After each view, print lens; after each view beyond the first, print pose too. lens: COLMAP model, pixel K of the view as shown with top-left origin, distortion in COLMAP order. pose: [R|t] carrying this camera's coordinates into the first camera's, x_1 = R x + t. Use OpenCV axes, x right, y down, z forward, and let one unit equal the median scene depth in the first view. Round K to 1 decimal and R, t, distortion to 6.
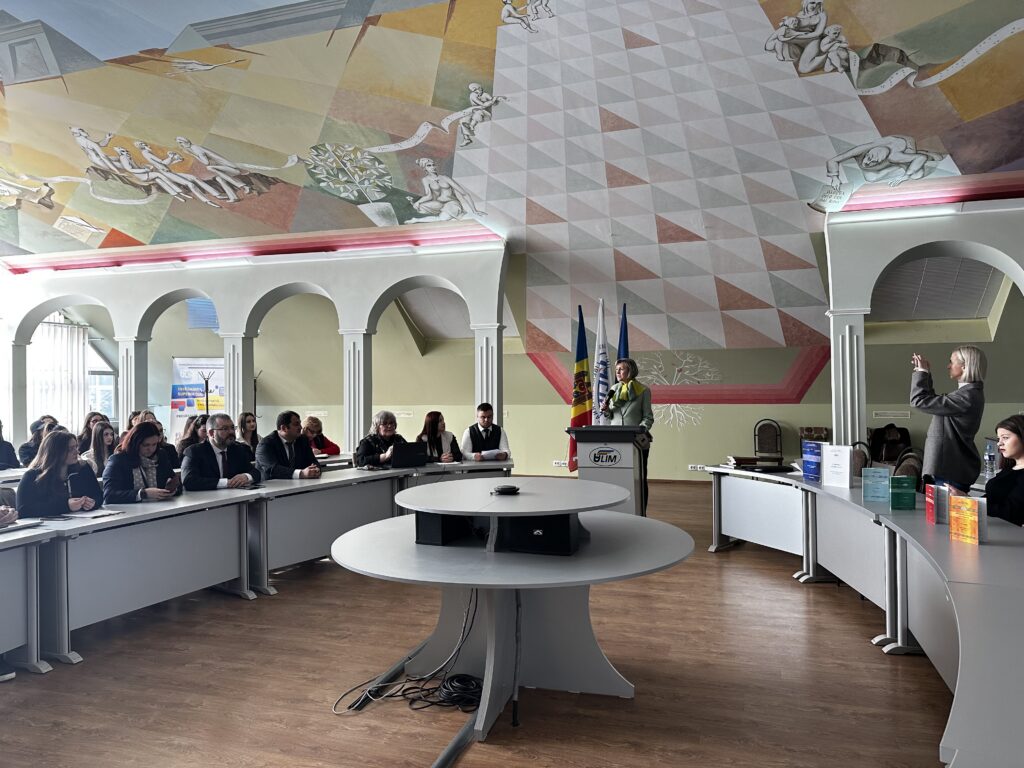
lens RADIAL K [[707.1, 0, 493.7], [0, 707.1, 384.1], [0, 0, 1]] dist [0.011102, -0.028941]
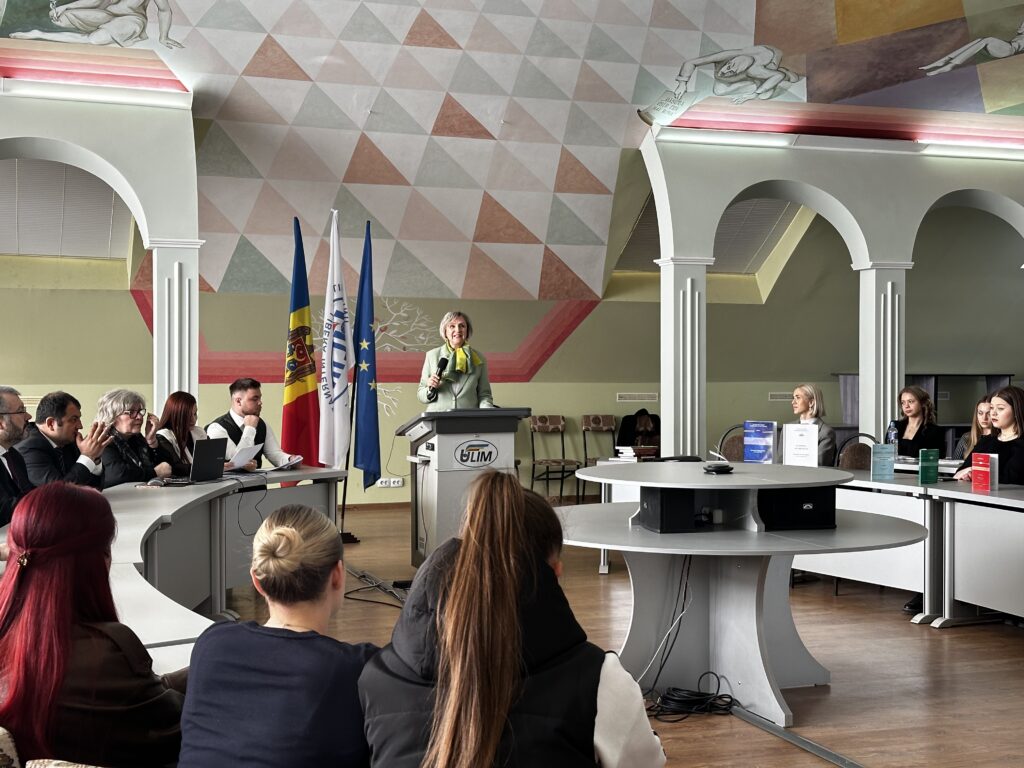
lens RADIAL K [[1423.0, 0, 514.3], [0, 1423.0, 390.7], [0, 0, 1]] dist [0.120315, 0.000000]
pose [[0.778890, -0.000714, 0.627160, -0.527327], [-0.015742, 0.999662, 0.020688, 0.009023], [-0.626962, -0.025986, 0.778616, -0.082496]]
